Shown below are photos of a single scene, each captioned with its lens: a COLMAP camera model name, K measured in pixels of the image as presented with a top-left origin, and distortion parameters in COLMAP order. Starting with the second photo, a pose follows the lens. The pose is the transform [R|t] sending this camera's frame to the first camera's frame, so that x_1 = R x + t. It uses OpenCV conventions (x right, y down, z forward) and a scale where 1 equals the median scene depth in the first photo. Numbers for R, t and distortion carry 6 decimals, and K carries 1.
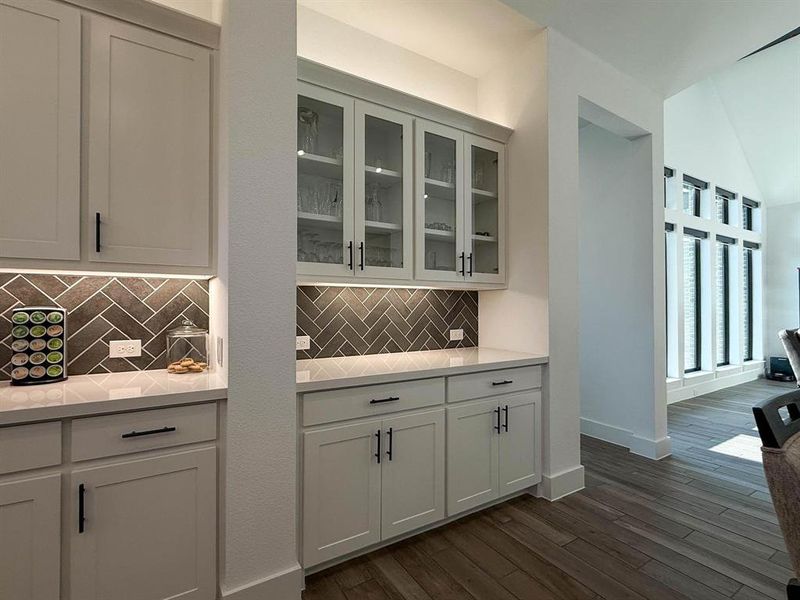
lens RADIAL K [[385.8, 0, 405.3], [0, 385.8, 302.9], [0, 0, 1]] dist [-0.001127, -0.000934]
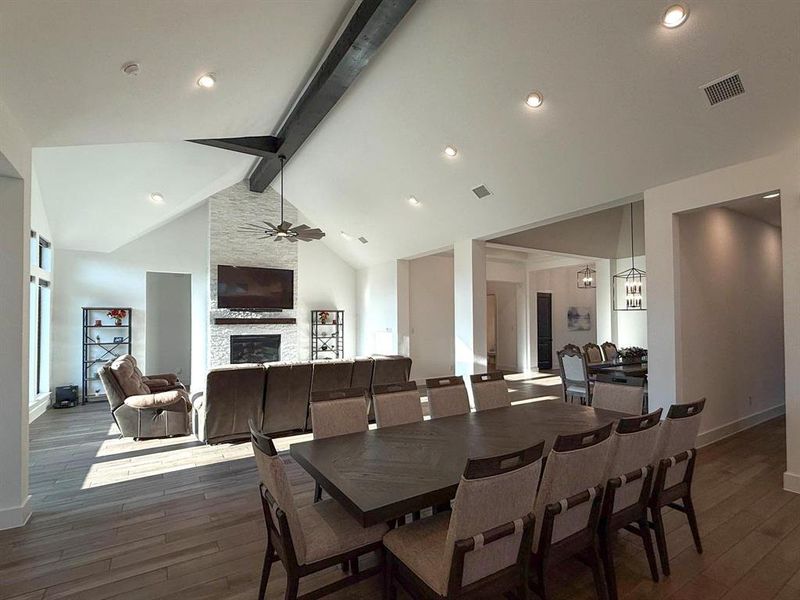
lens RADIAL K [[385.8, 0, 401.1], [0, 385.8, 321.3], [0, 0, 1]] dist [-0.001127, -0.000934]
pose [[-0.003224, 0.008756, 0.999956, -0.141336], [-0.003349, 0.999956, -0.008767, -0.040742], [-0.999989, -0.003377, -0.003194, 0.039686]]
